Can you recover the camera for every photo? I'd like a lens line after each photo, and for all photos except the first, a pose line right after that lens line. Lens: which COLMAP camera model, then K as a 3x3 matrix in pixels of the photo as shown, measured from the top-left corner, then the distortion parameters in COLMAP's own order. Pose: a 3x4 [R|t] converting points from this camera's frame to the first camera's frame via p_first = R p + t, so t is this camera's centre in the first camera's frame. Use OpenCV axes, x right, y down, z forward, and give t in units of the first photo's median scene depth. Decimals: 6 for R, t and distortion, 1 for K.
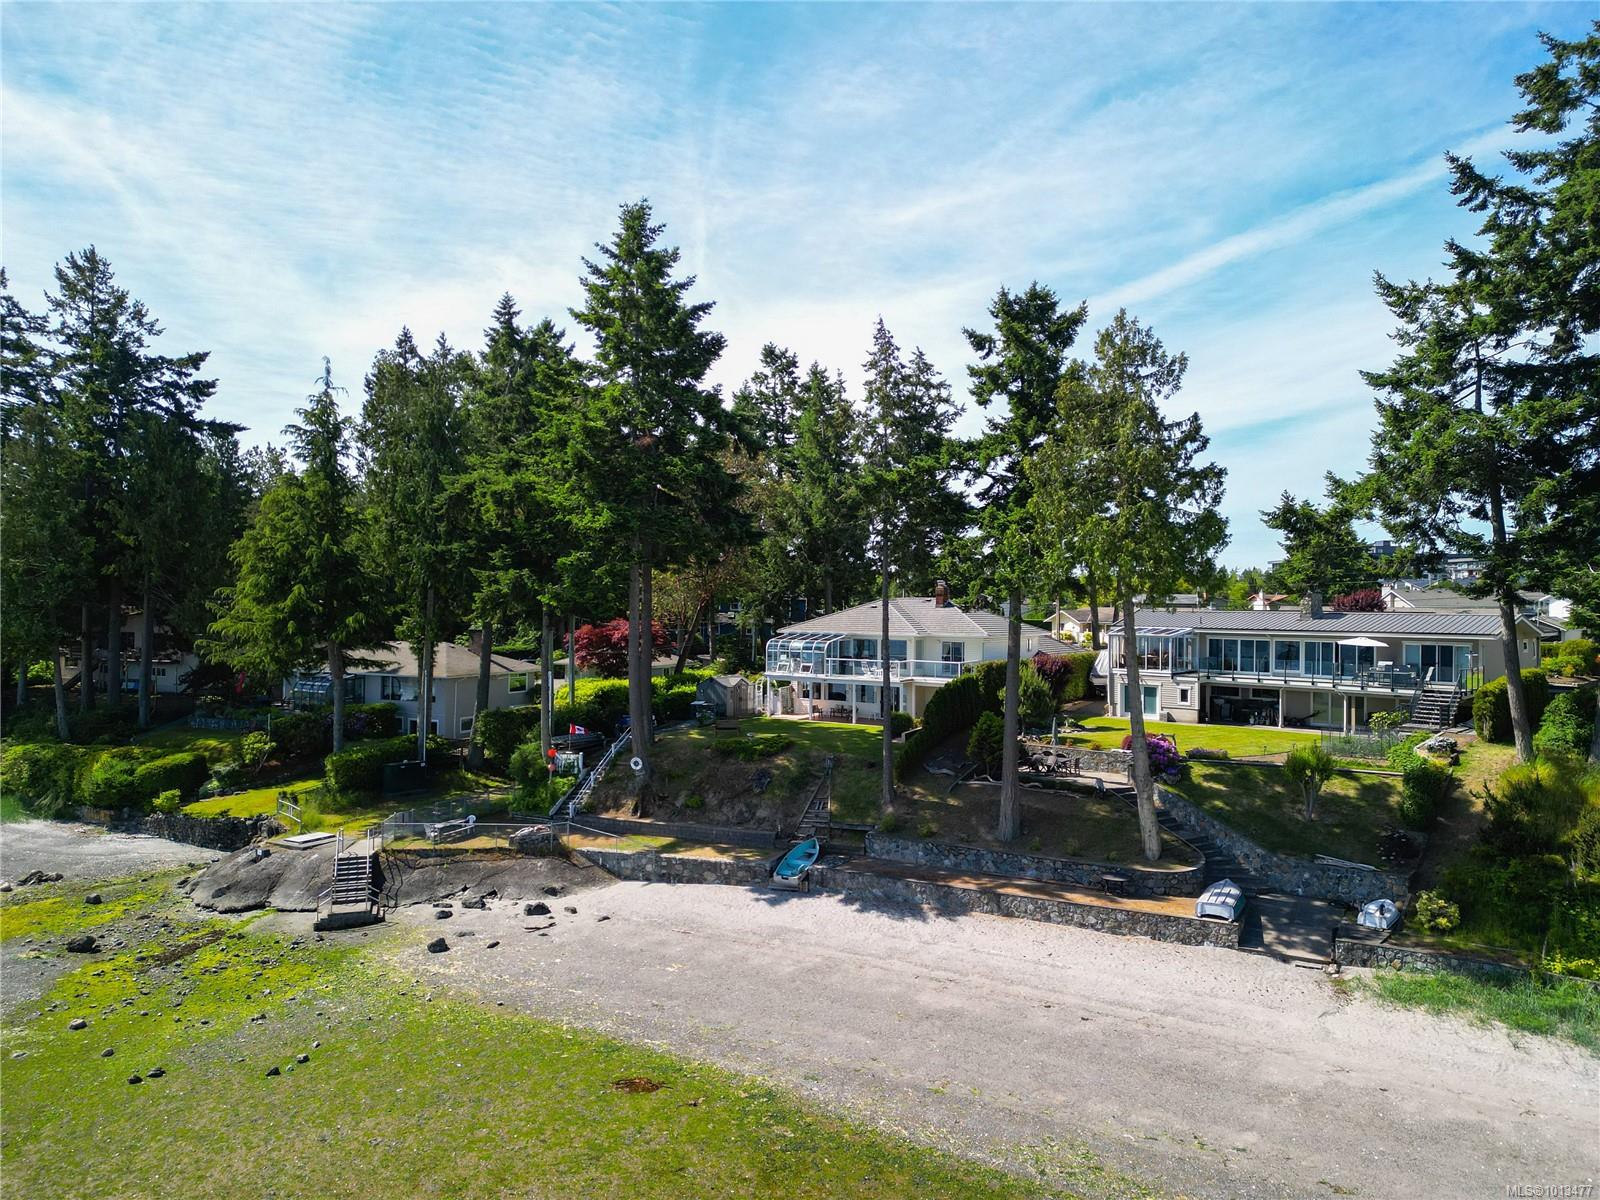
lens RADIAL K [[1116.2, 0, 802.9], [0, 1116.2, 591.5], [0, 0, 1]] dist [0.100338, -0.105774]
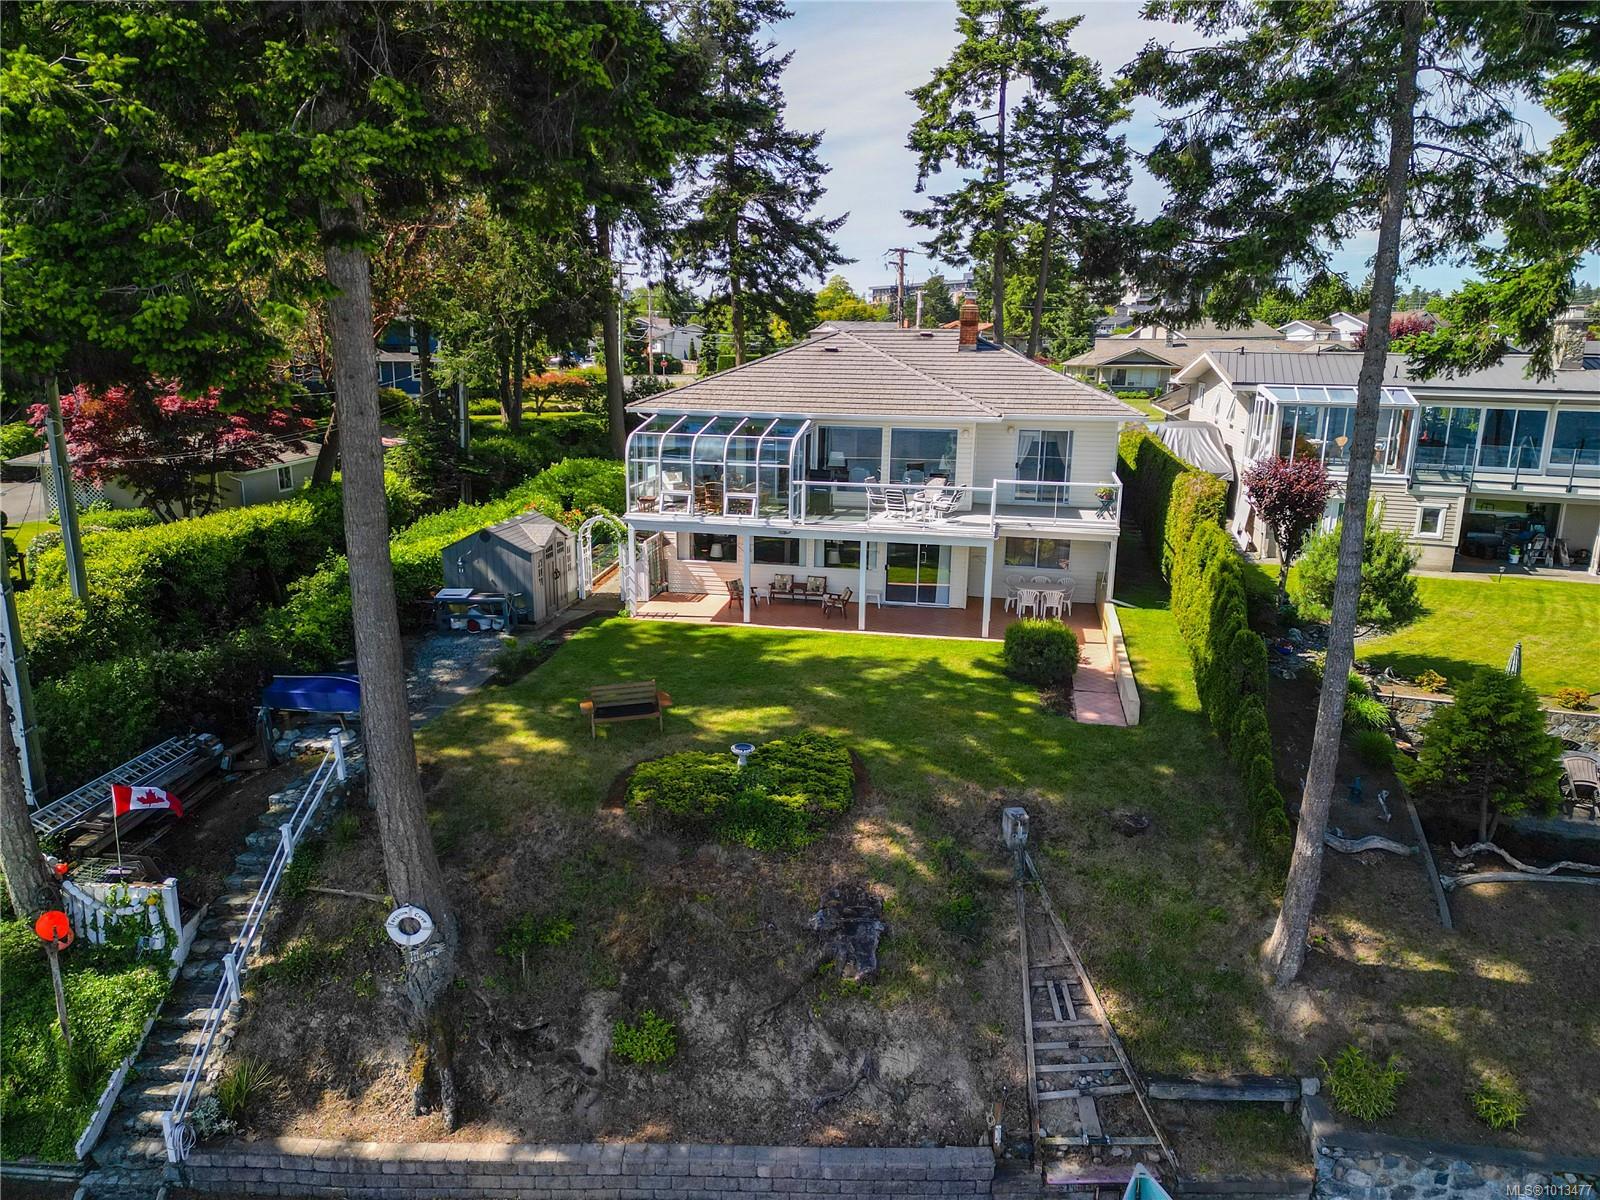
lens RADIAL K [[1116.2, 0, 802.9], [0, 1116.2, 591.5], [0, 0, 1]] dist [0.100338, -0.105774]
pose [[0.927651, -0.078563, 0.365092, -0.167661], [-0.011120, 0.971377, 0.237282, 0.001466], [-0.373283, -0.224174, 0.900225, 0.784740]]
